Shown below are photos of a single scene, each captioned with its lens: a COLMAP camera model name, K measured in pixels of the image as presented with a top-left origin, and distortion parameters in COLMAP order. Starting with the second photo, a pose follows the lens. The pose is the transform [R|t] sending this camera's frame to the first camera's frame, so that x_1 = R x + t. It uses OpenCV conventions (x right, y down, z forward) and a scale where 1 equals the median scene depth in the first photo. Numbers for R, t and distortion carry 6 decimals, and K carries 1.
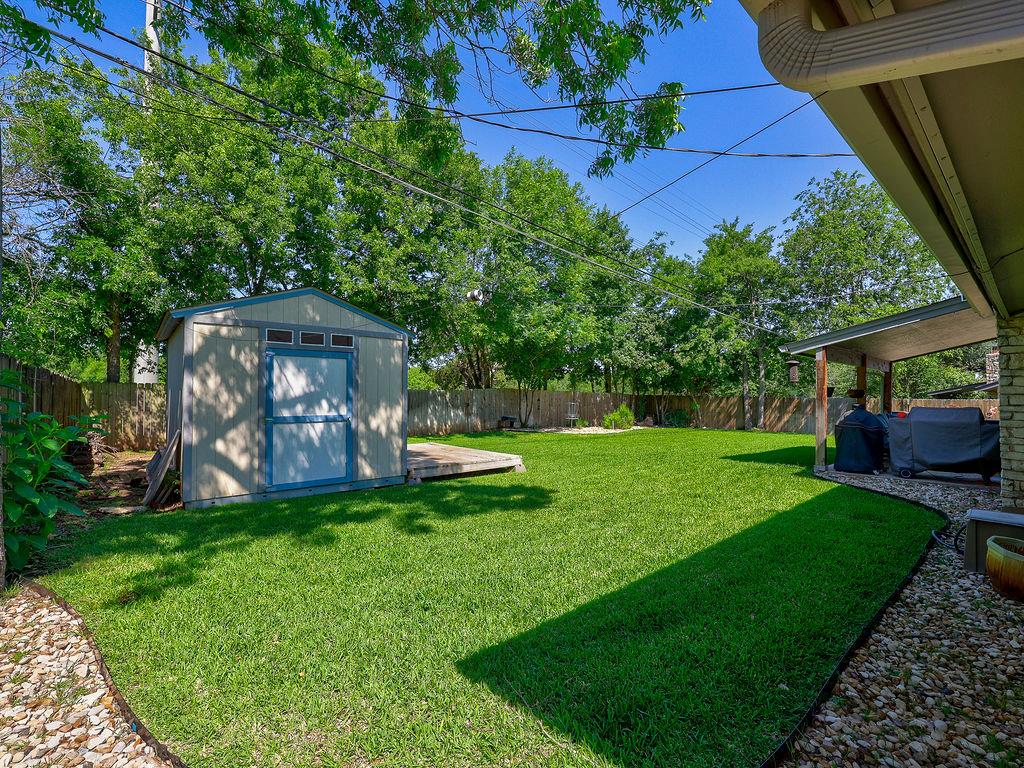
lens RADIAL K [[460.6, 0, 508.3], [0, 460.6, 390.3], [0, 0, 1]] dist [-0.001047, -0.000283]
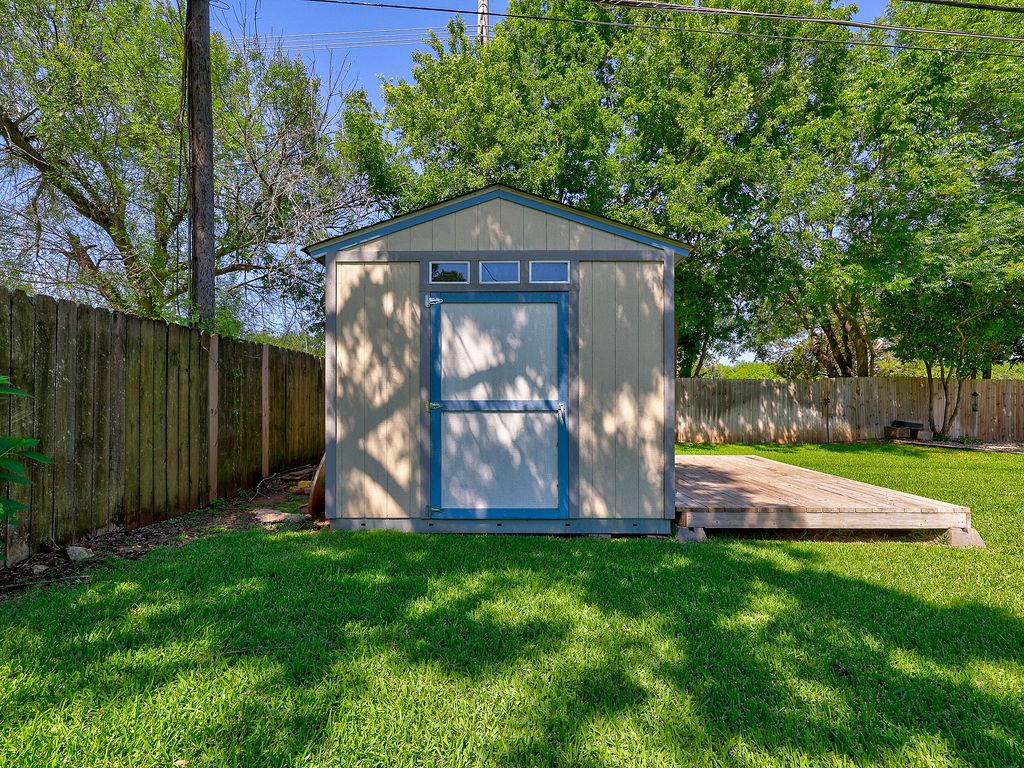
lens RADIAL K [[460.6, 0, 508.3], [0, 460.6, 390.3], [0, 0, 1]] dist [-0.001047, -0.000283]
pose [[0.764038, -0.010544, -0.645085, -0.026237], [0.009521, 0.999942, -0.005068, 0.037263], [0.645101, -0.002270, 0.764094, 0.488992]]
